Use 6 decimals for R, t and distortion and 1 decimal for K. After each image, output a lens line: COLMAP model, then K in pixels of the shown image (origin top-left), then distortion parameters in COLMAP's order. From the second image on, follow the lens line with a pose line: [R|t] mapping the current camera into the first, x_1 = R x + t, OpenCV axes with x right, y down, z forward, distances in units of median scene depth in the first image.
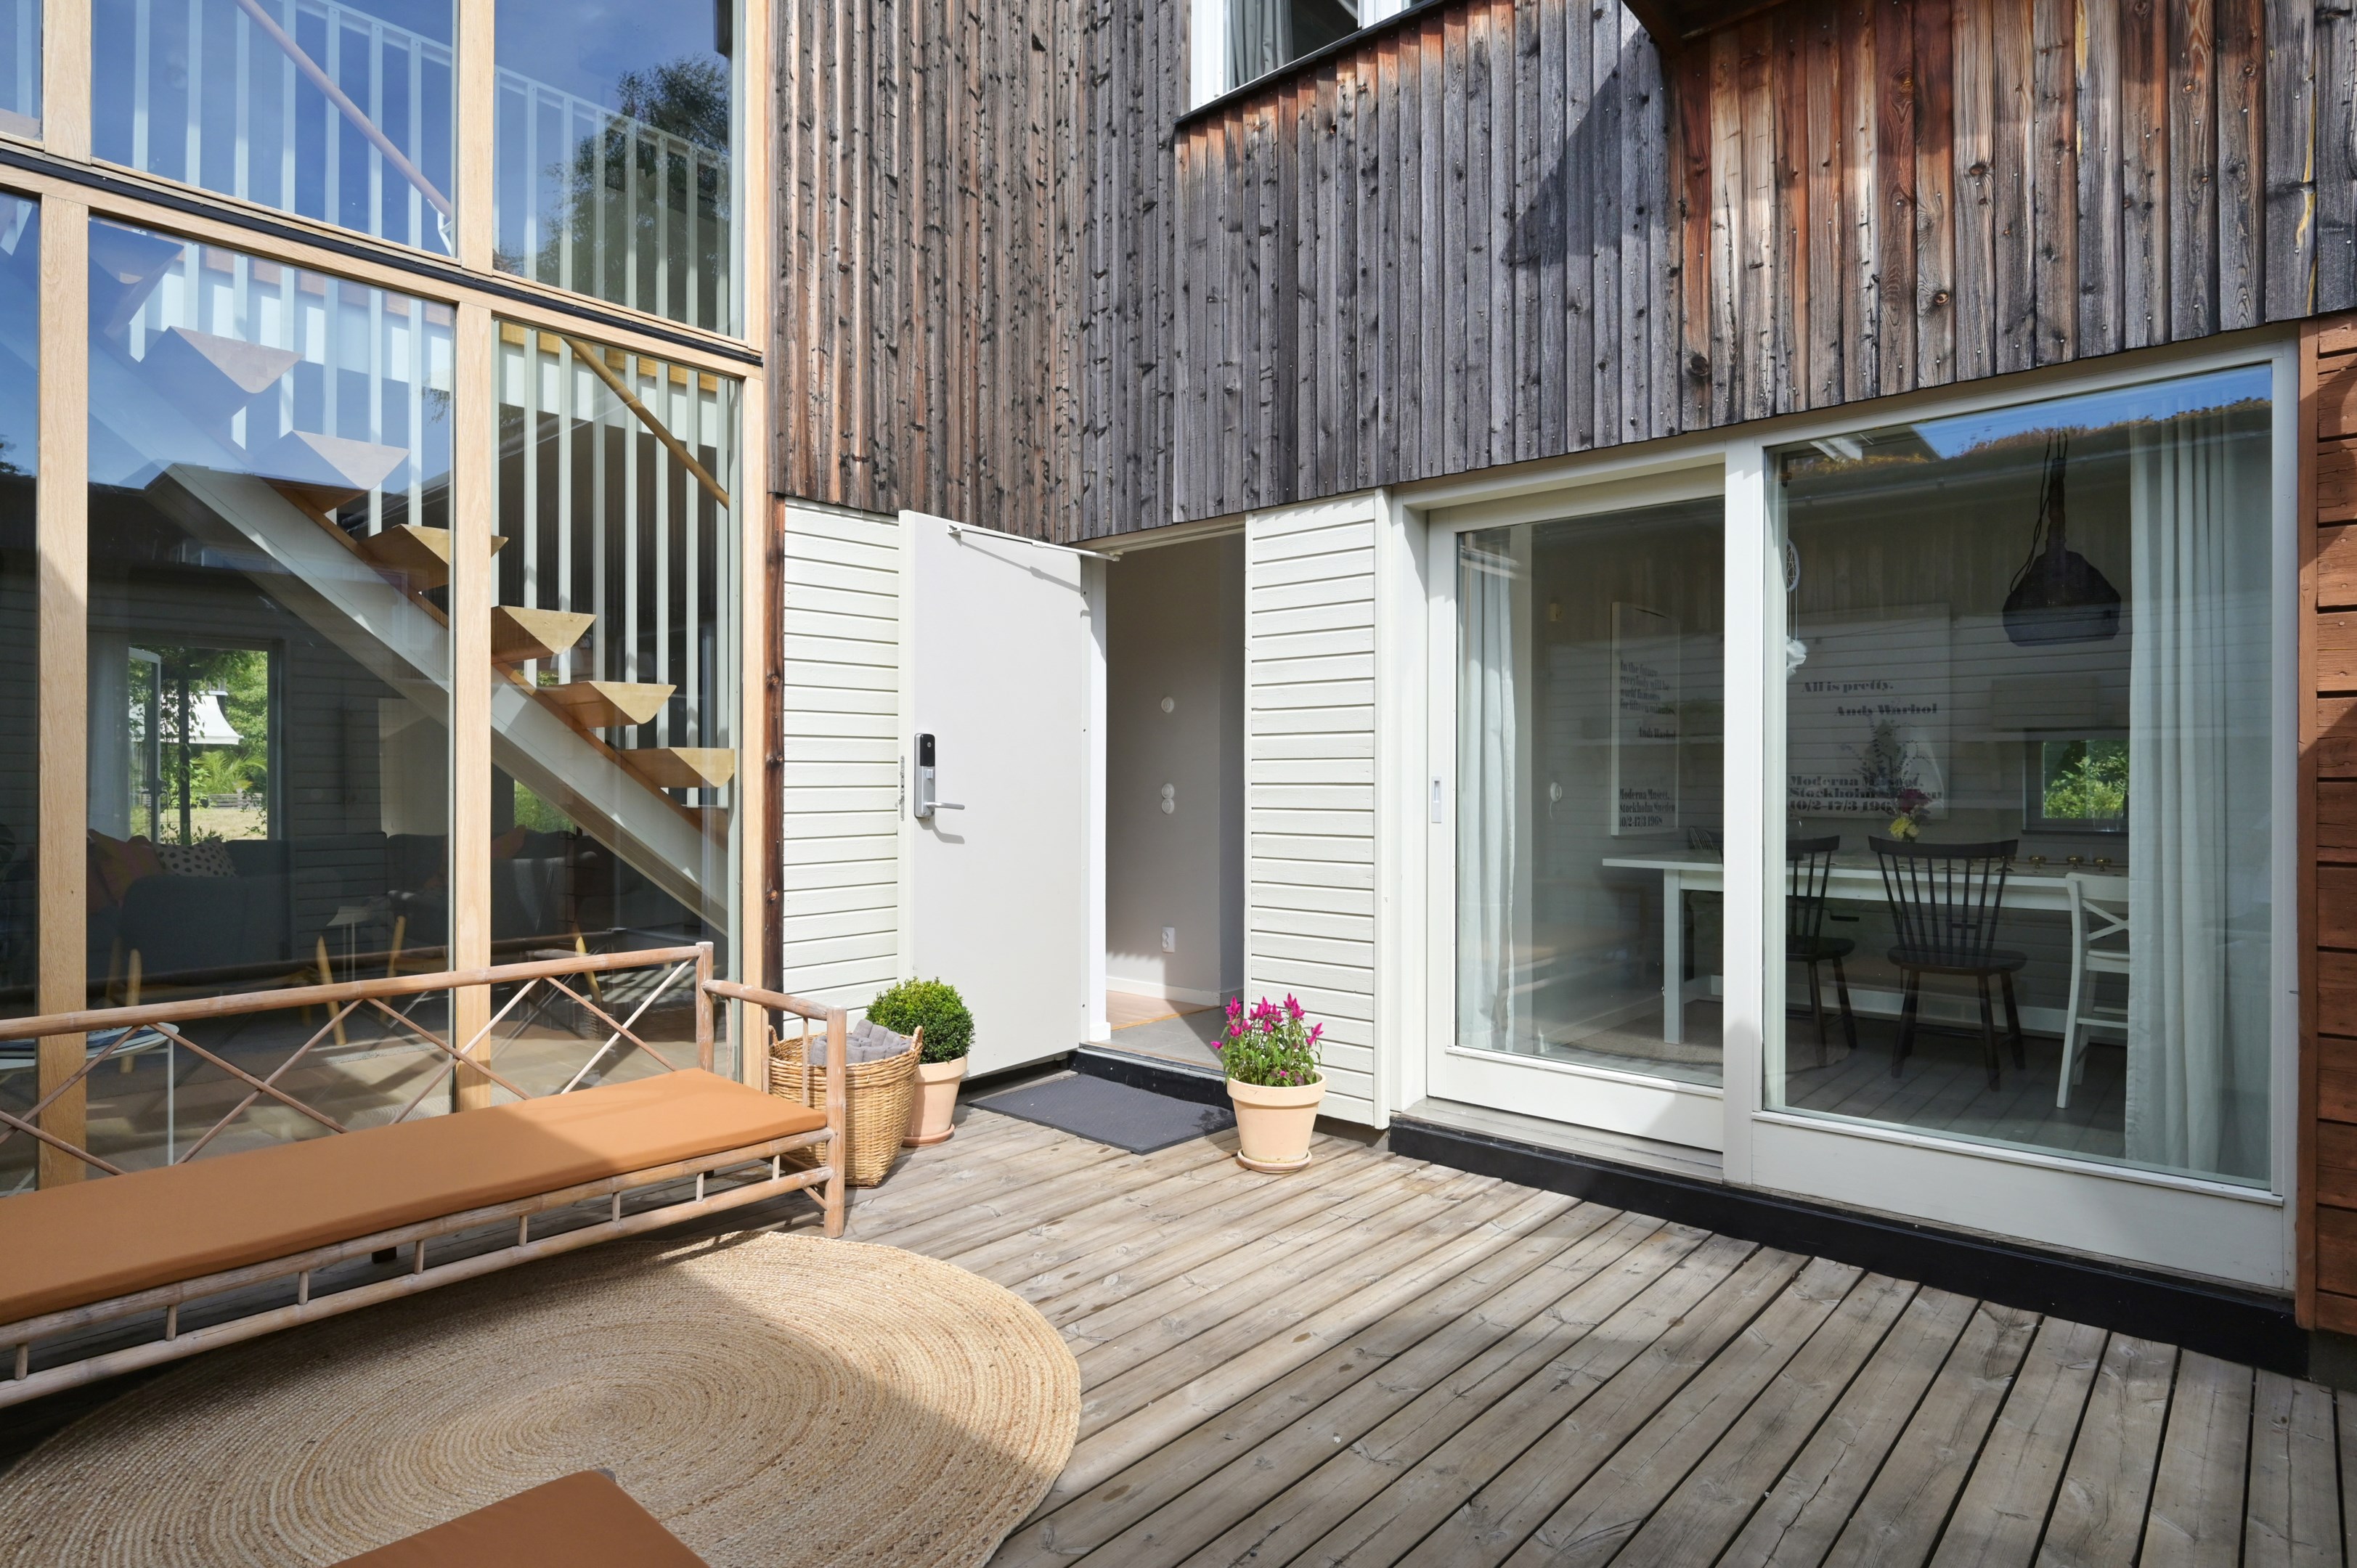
lens RADIAL K [[1276.5, 0, 1143.2], [0, 1276.5, 774.4], [0, 0, 1]] dist [-0.012829, 0.003087]
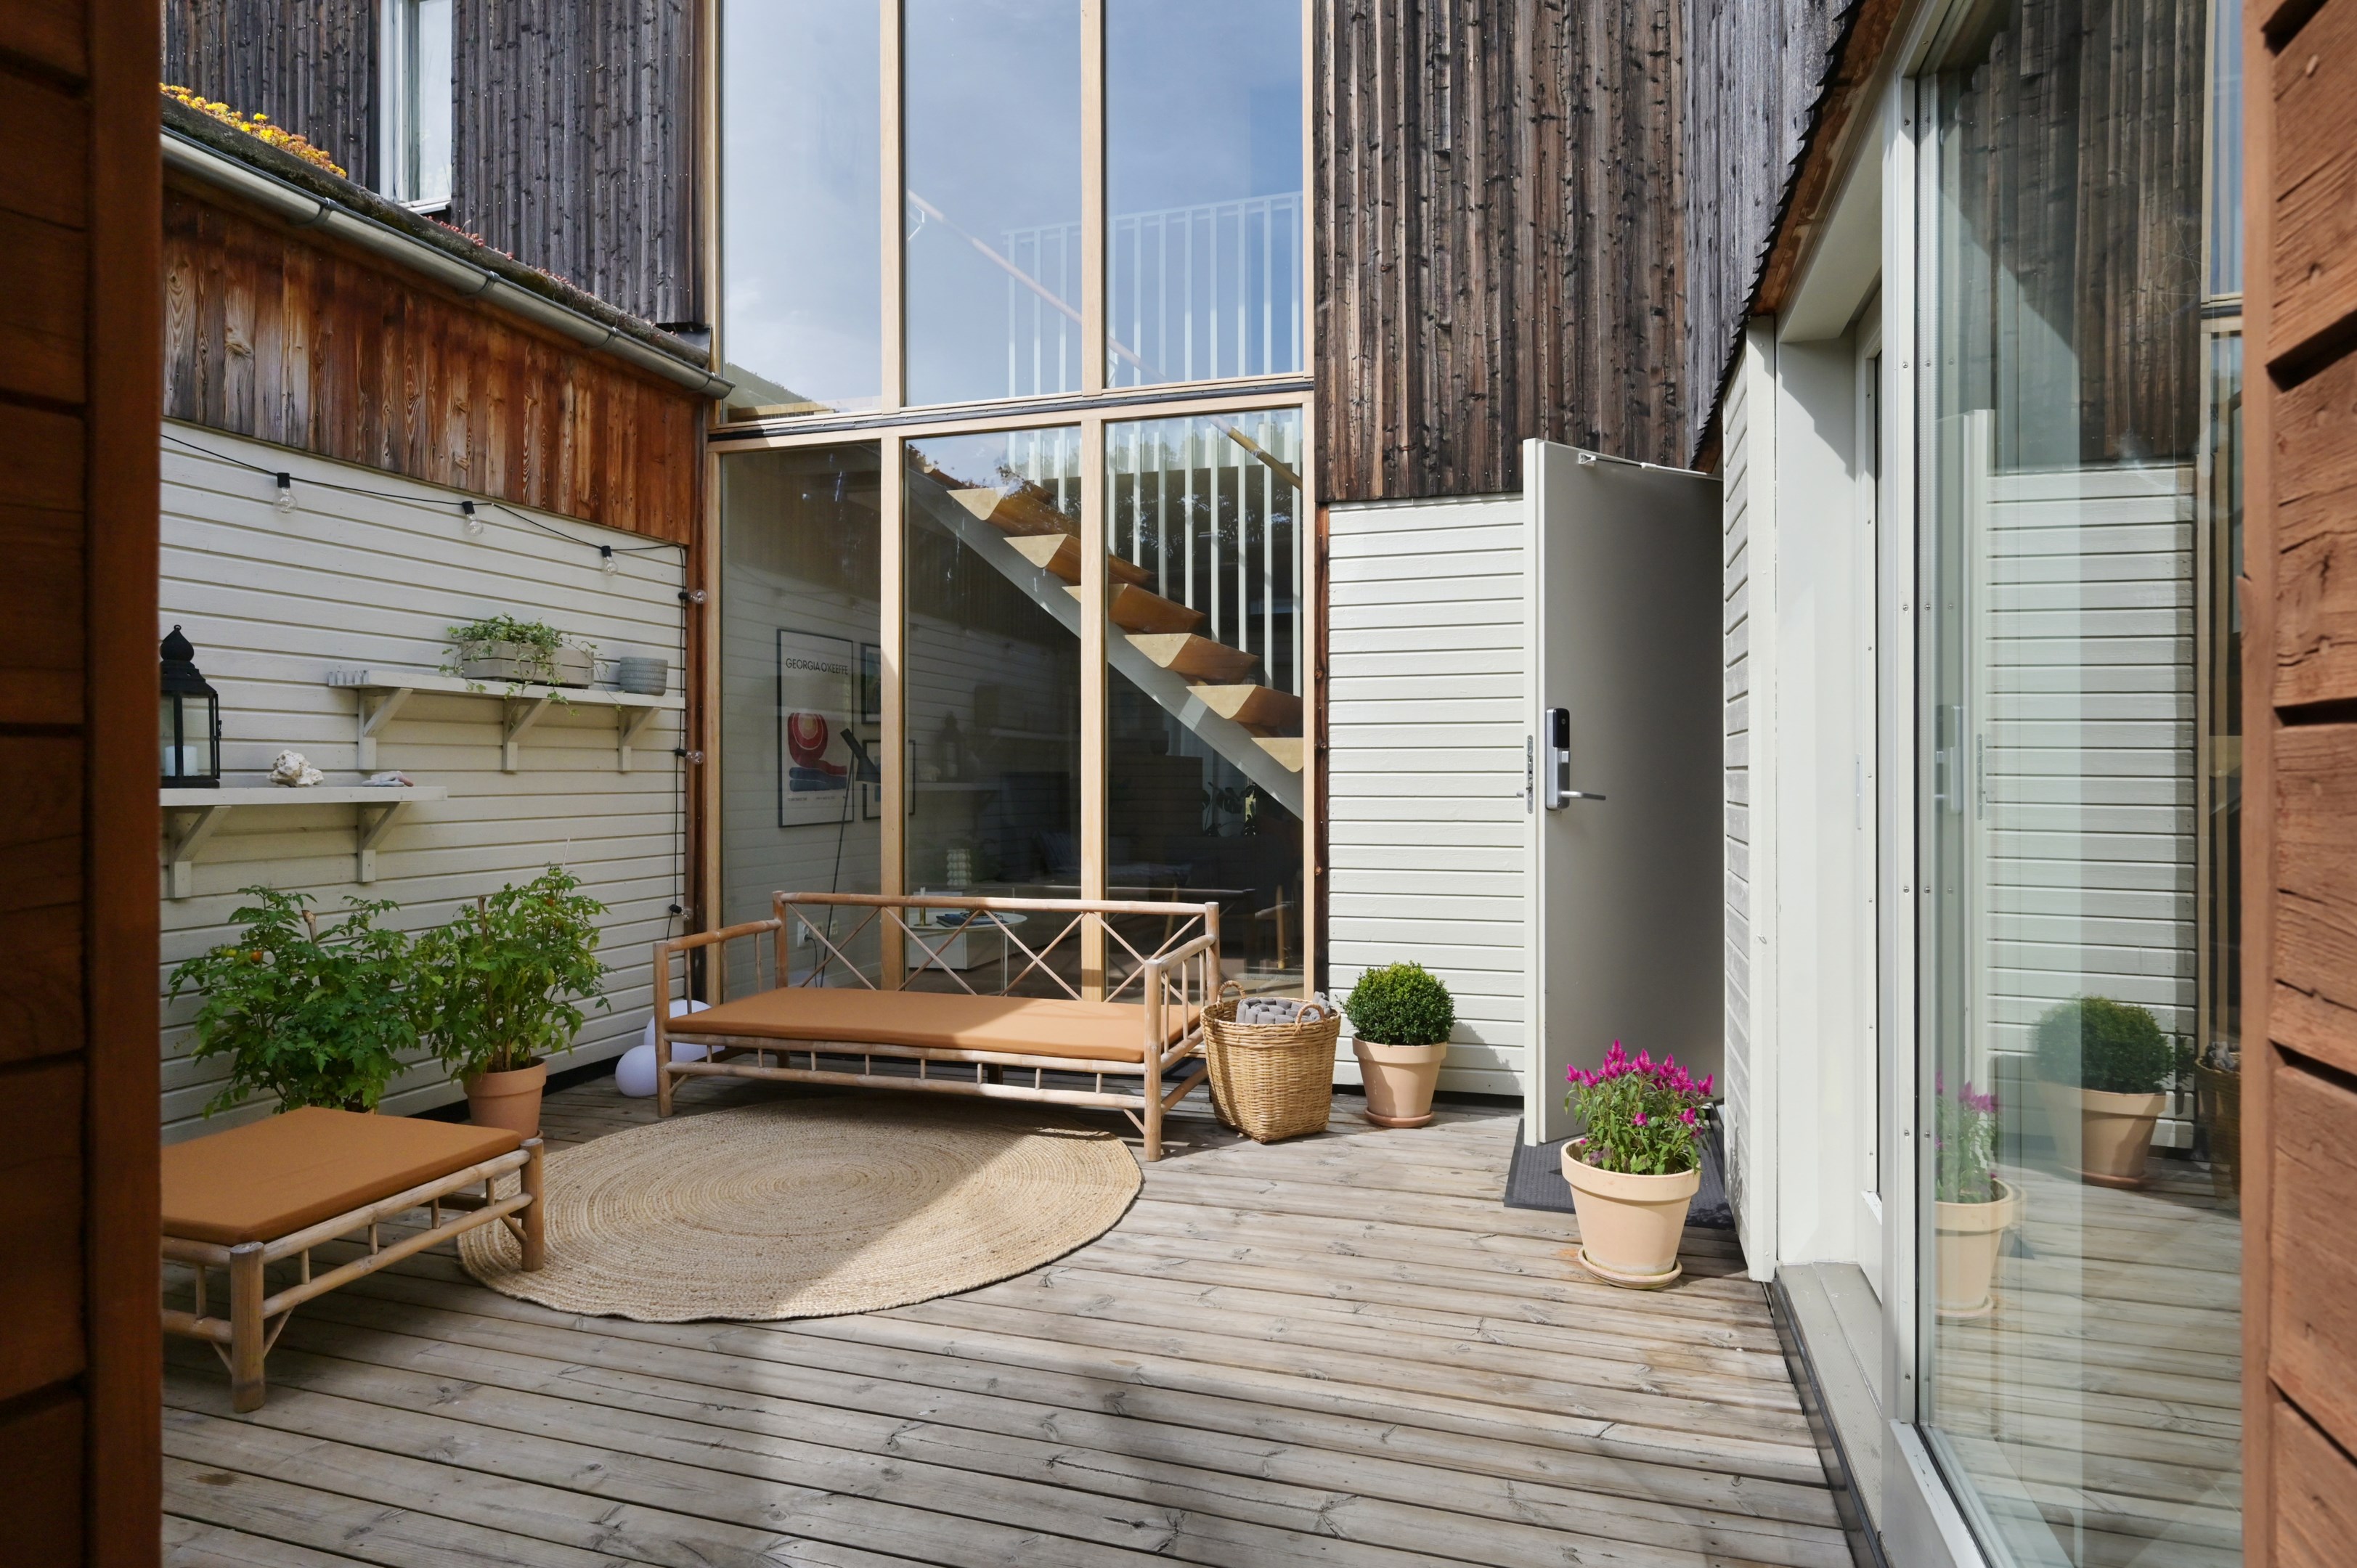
lens RADIAL K [[1276.5, 0, 1165.5], [0, 1276.5, 767.6], [0, 0, 1]] dist [-0.012829, 0.003087]
pose [[0.420396, -0.001026, -0.907340, 0.643117], [0.001237, 0.999999, -0.000558, 0.006754], [0.907340, -0.000888, 0.420397, 0.419676]]
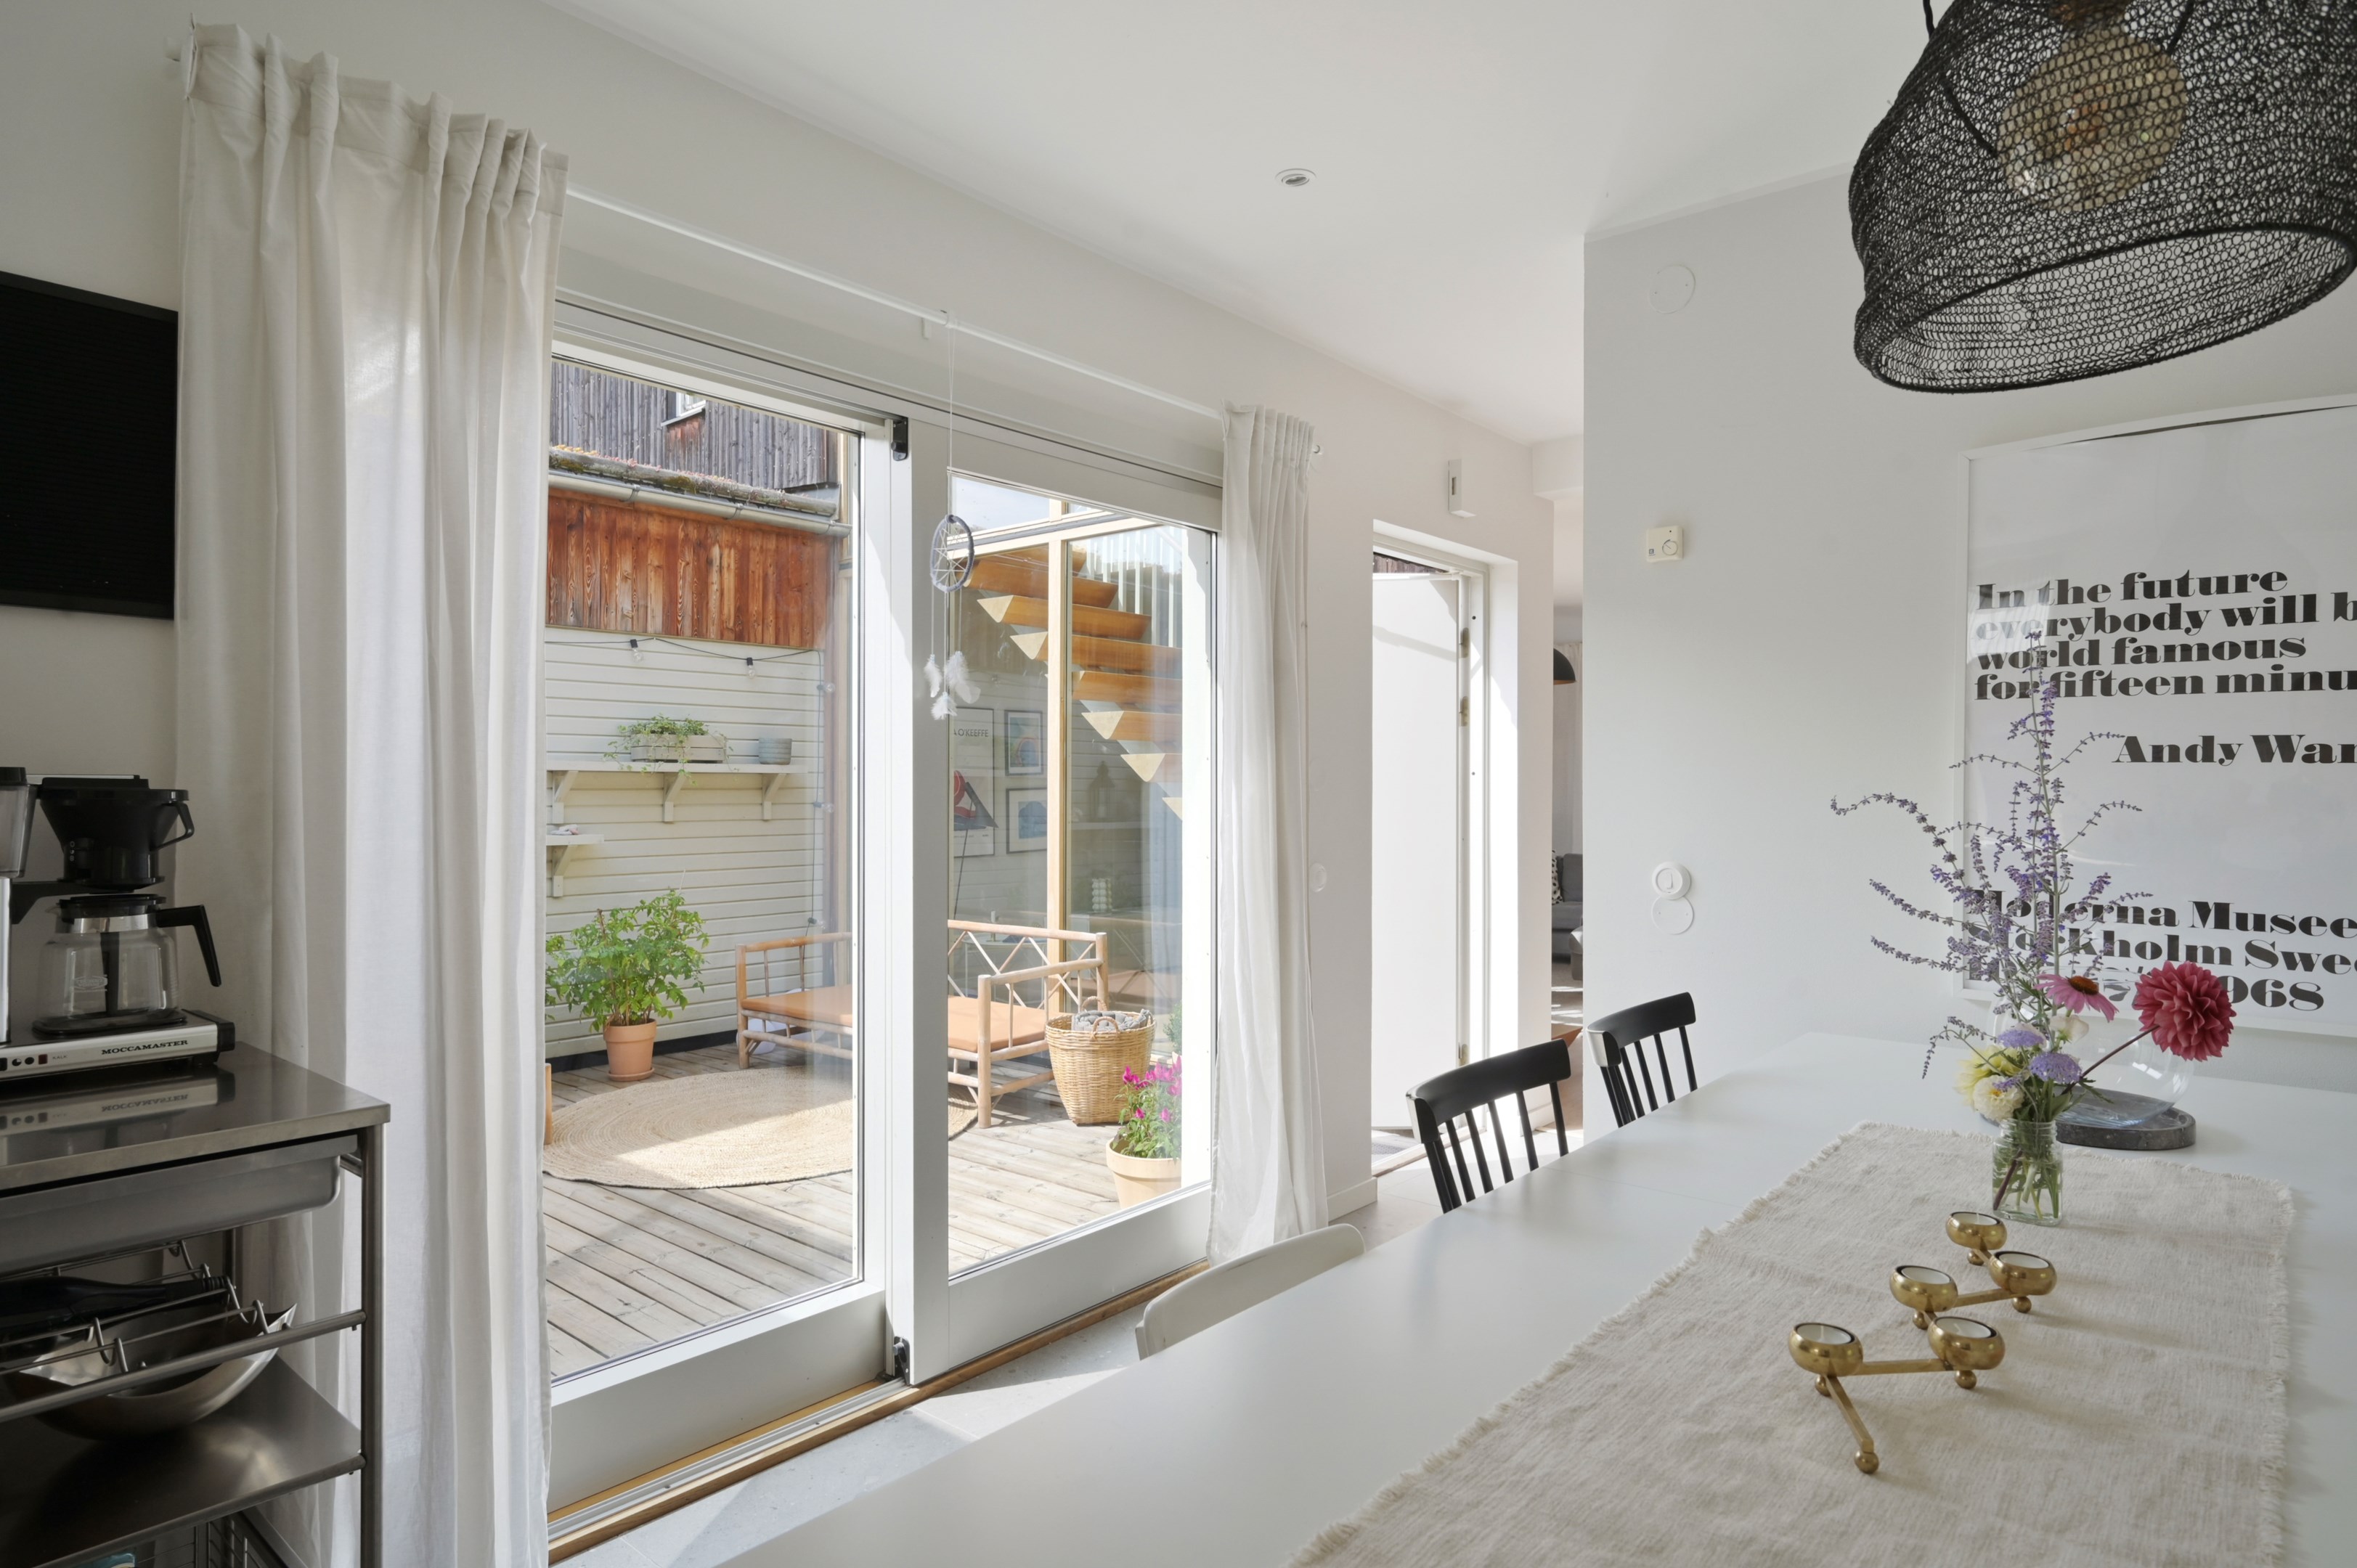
lens RADIAL K [[1276.5, 0, 1163.0], [0, 1276.5, 785.4], [0, 0, 1]] dist [-0.012829, 0.003087]
pose [[0.036599, -0.000262, -0.999330, 1.015853], [0.005364, 0.999986, -0.000065, -0.033192], [0.999316, -0.005358, 0.036600, 0.921595]]
